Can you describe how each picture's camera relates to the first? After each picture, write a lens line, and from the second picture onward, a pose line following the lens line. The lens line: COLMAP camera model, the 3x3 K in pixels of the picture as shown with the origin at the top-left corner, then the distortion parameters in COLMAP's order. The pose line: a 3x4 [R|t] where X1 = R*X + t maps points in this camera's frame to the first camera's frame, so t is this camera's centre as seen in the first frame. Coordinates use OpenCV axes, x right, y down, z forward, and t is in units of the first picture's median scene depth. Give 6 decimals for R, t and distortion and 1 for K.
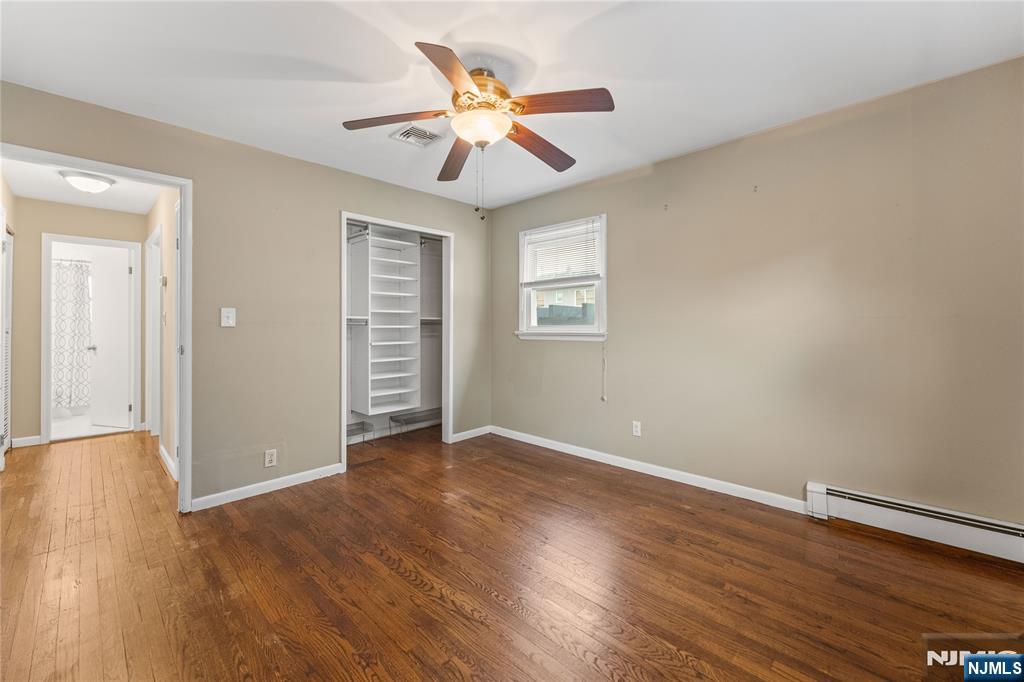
lens RADIAL K [[412.7, 0, 513.9], [0, 412.7, 326.3], [0, 0, 1]] dist [0.000352, 0.000065]
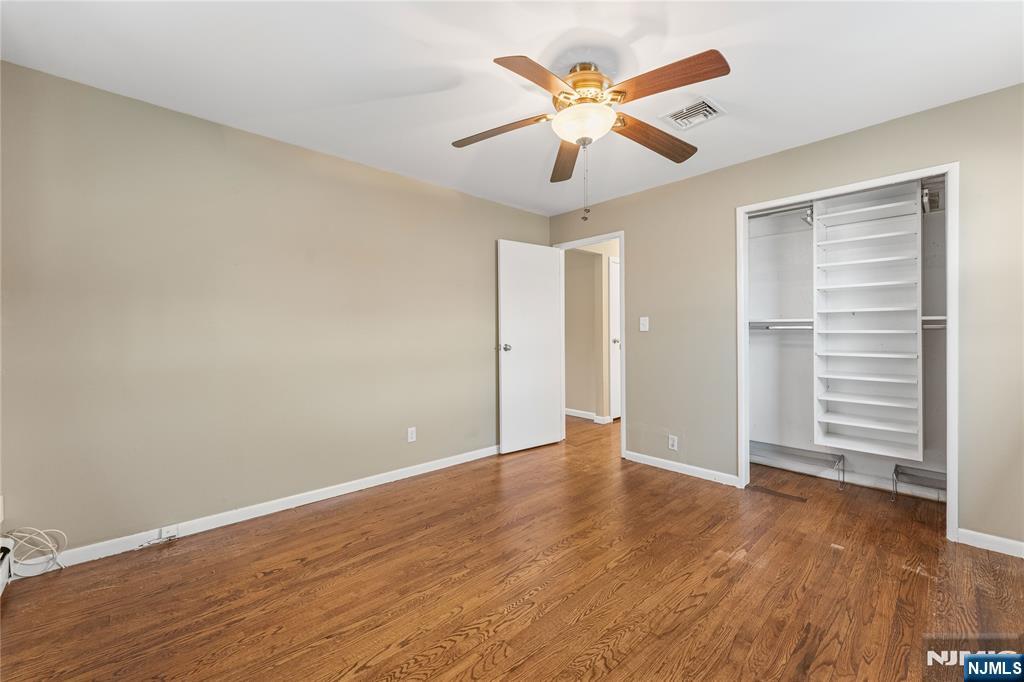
lens RADIAL K [[412.7, 0, 511.7], [0, 412.7, 334.2], [0, 0, 1]] dist [0.000352, 0.000065]
pose [[-0.062059, 0.009105, -0.998031, 0.634643], [0.001332, 0.999958, 0.009039, -0.002303], [0.998072, -0.000769, -0.062069, 0.636007]]
